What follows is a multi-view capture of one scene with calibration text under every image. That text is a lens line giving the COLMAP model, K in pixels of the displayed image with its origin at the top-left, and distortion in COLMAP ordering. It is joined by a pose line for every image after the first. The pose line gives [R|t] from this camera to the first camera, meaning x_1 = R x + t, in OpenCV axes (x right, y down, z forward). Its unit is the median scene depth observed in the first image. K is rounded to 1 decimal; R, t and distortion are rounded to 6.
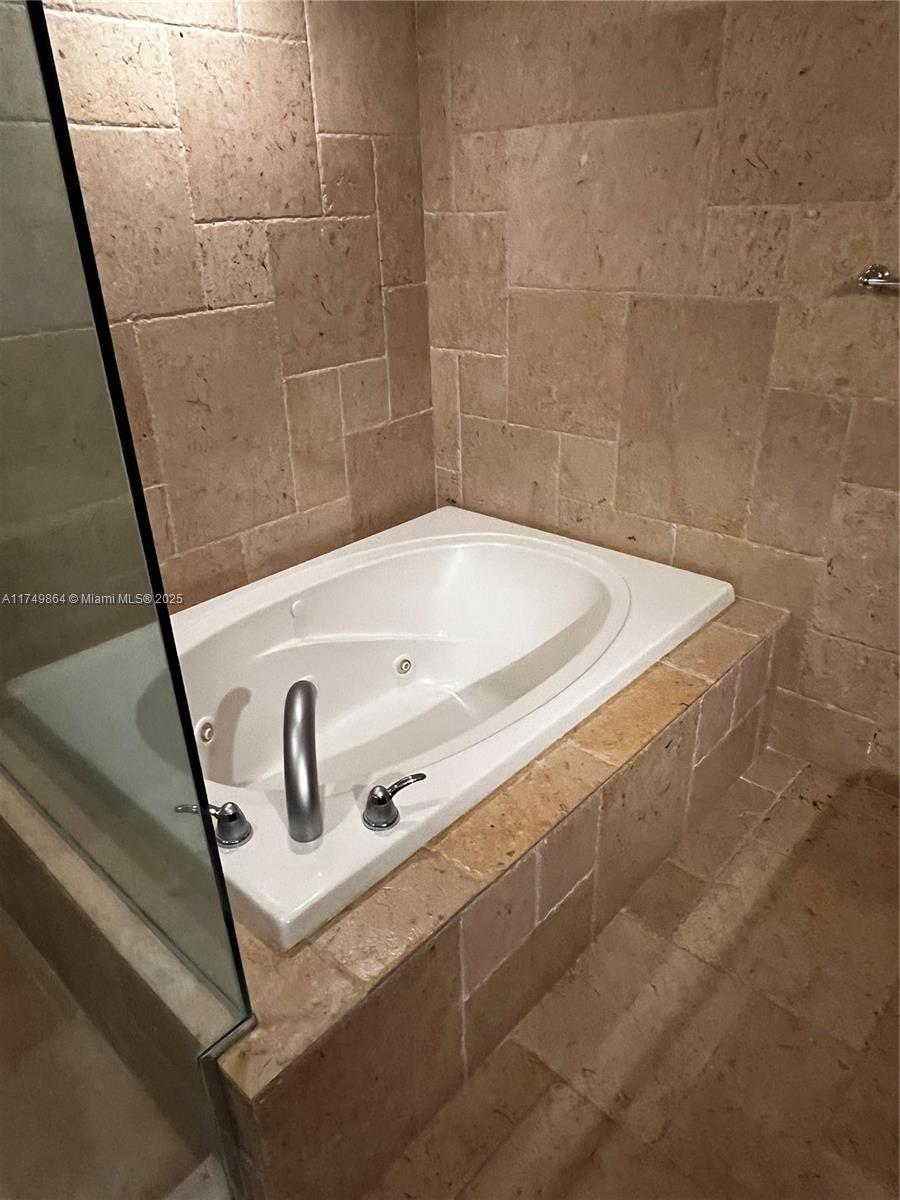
lens RADIAL K [[803.3, 0, 451.7], [0, 803.3, 589.6], [0, 0, 1]] dist [-0.002979, -0.000531]
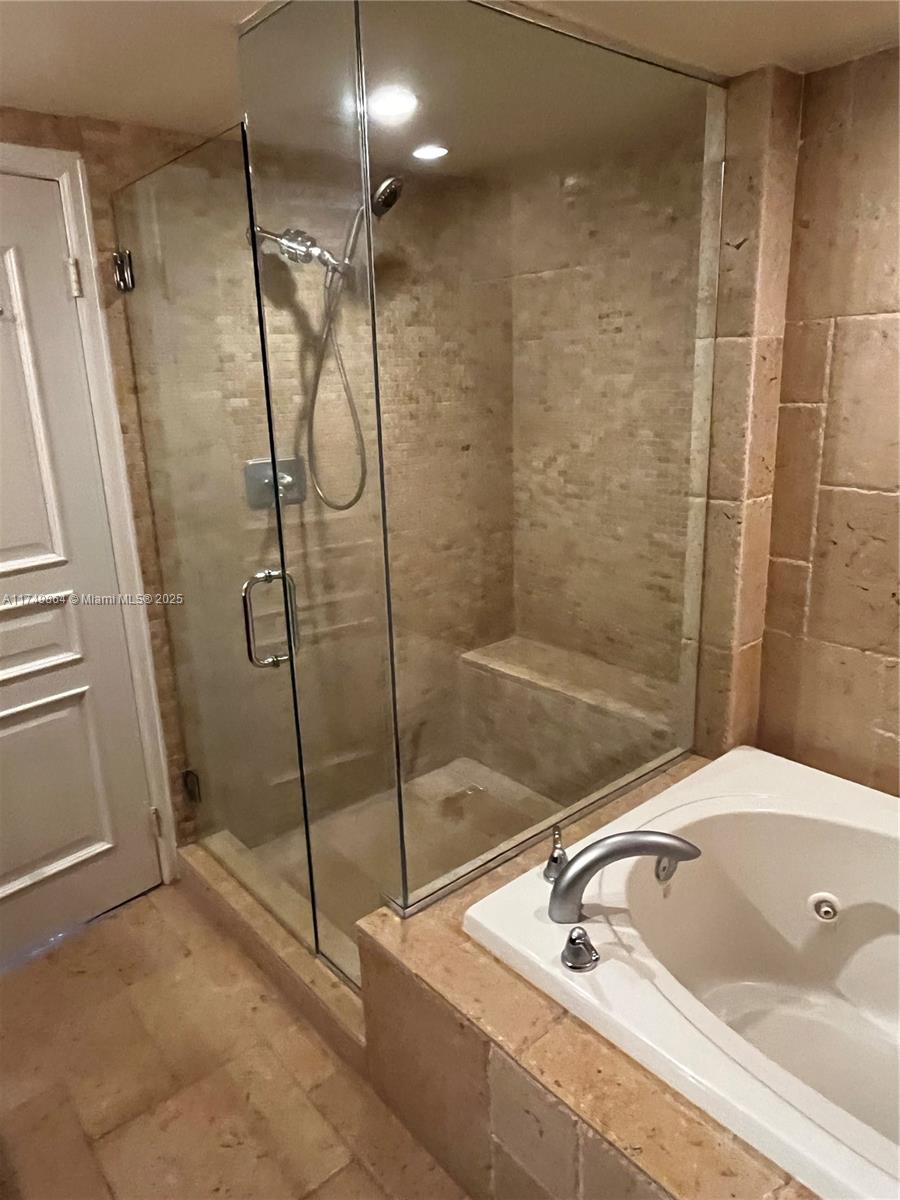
lens RADIAL K [[803.3, 0, 451.7], [0, 803.3, 589.6], [0, 0, 1]] dist [-0.002979, -0.000531]
pose [[-0.115106, 0.298441, -0.947462, 0.827669], [-0.402517, 0.857975, 0.319155, -0.426824], [0.908147, 0.418106, 0.021369, 0.649176]]
